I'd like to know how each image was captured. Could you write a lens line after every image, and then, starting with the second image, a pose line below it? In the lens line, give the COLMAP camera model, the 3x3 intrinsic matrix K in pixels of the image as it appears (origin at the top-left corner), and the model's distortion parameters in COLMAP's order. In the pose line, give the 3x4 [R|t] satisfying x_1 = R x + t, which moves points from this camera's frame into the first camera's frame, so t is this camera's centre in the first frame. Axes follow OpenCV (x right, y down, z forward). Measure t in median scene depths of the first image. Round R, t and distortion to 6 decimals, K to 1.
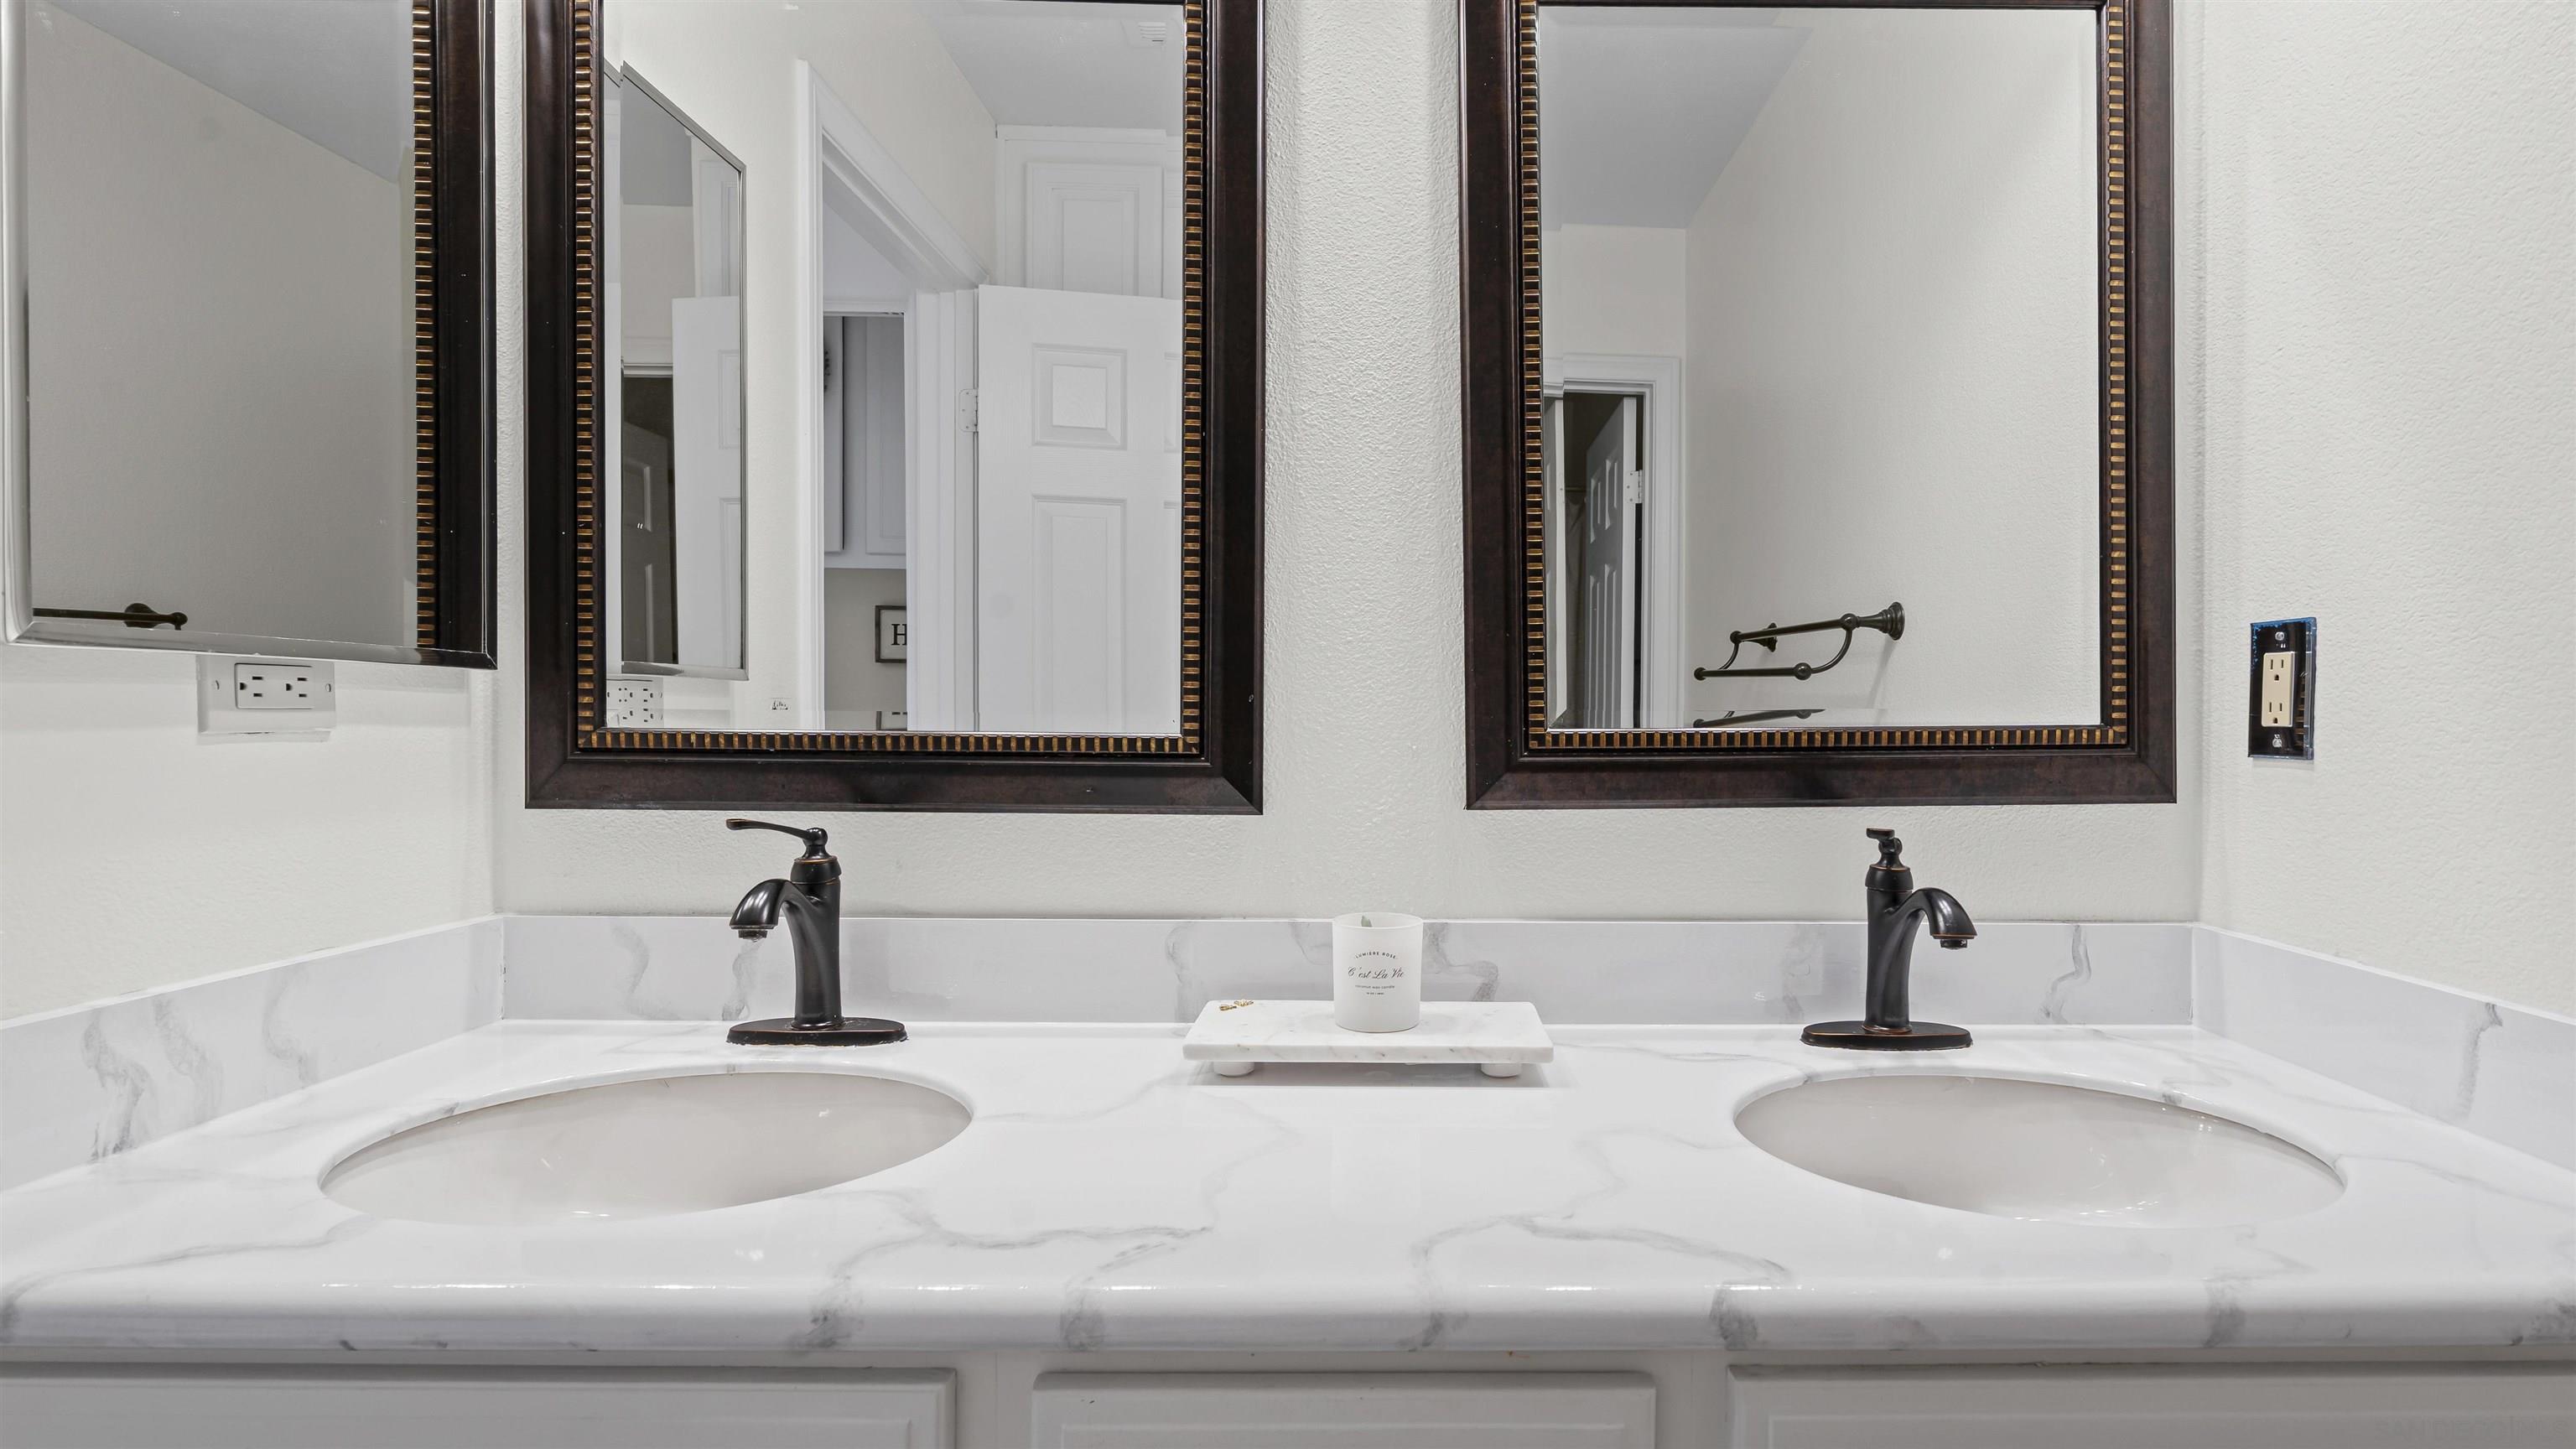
lens RADIAL K [[1264.0, 0, 1290.9], [0, 1264.0, 715.0], [0, 0, 1]] dist [-0.001870, -0.000061]
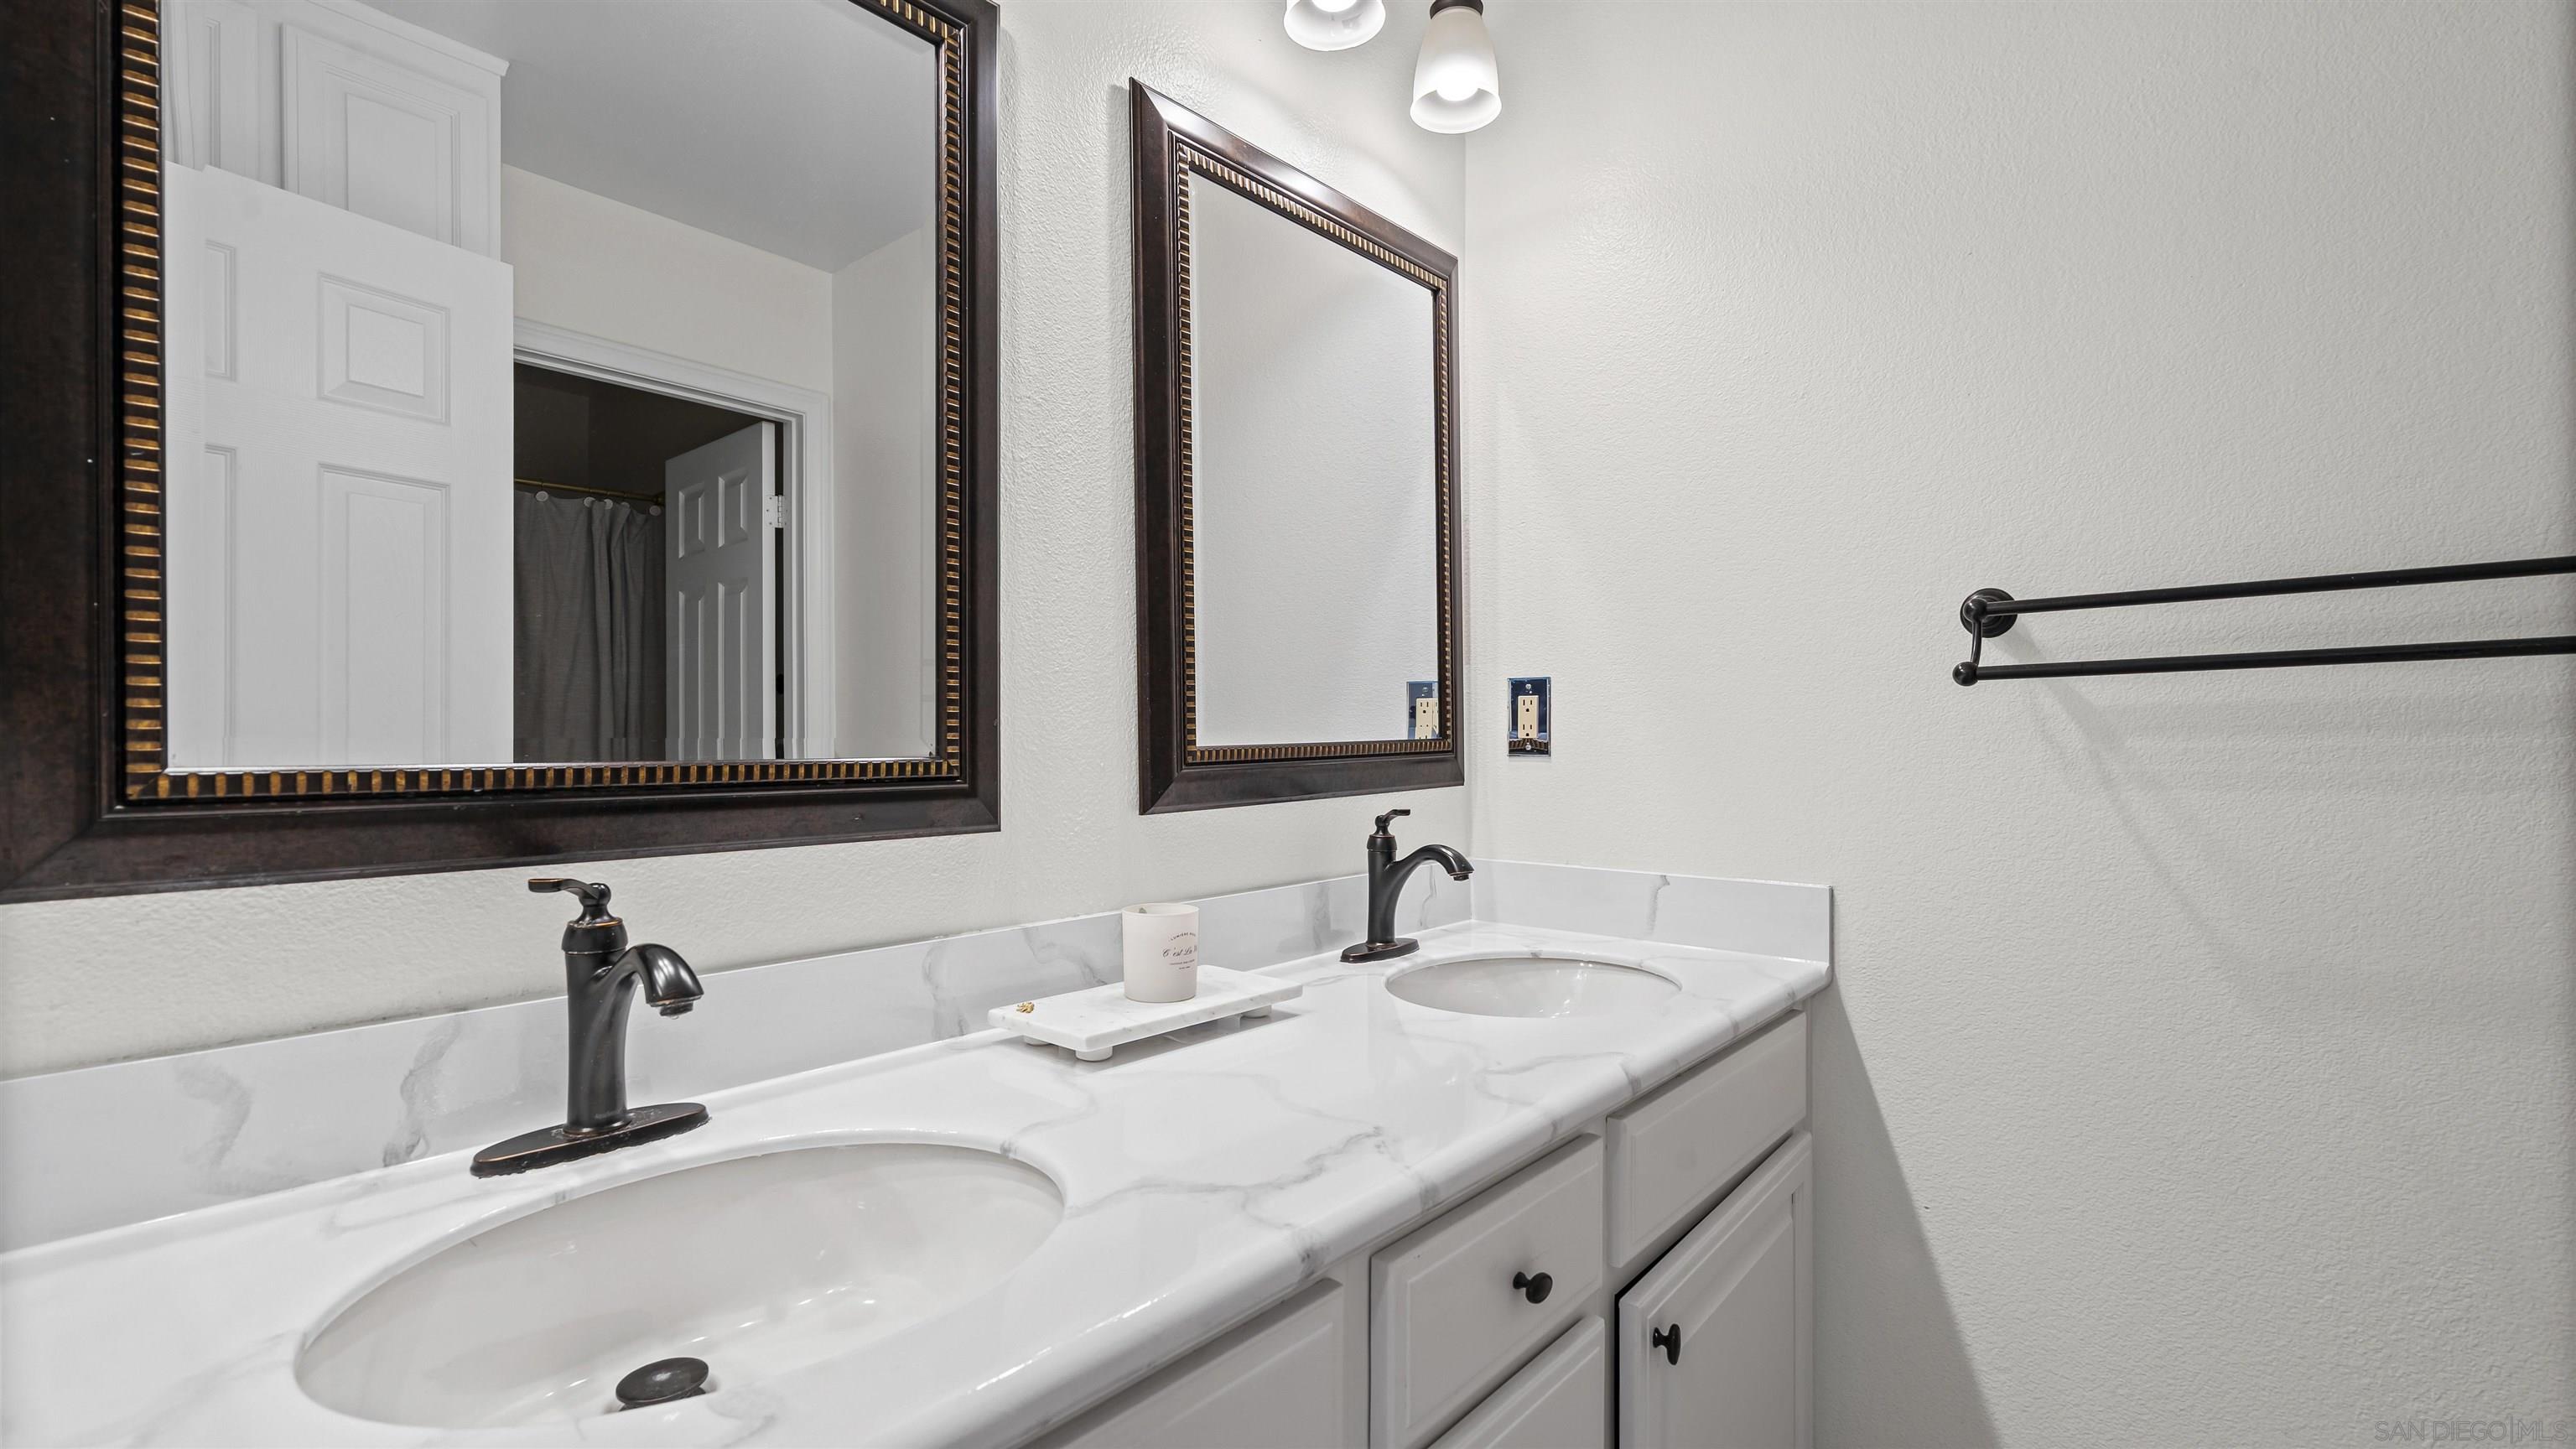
lens RADIAL K [[1217.1, 0, 1305.2], [0, 1217.1, 718.7], [0, 0, 1]] dist [-0.000303, 0.000521]
pose [[0.639090, 0.001386, 0.769131, -0.672919], [0.007761, 0.999936, -0.008250, -0.005909], [-0.769093, 0.011242, 0.639038, 0.149211]]
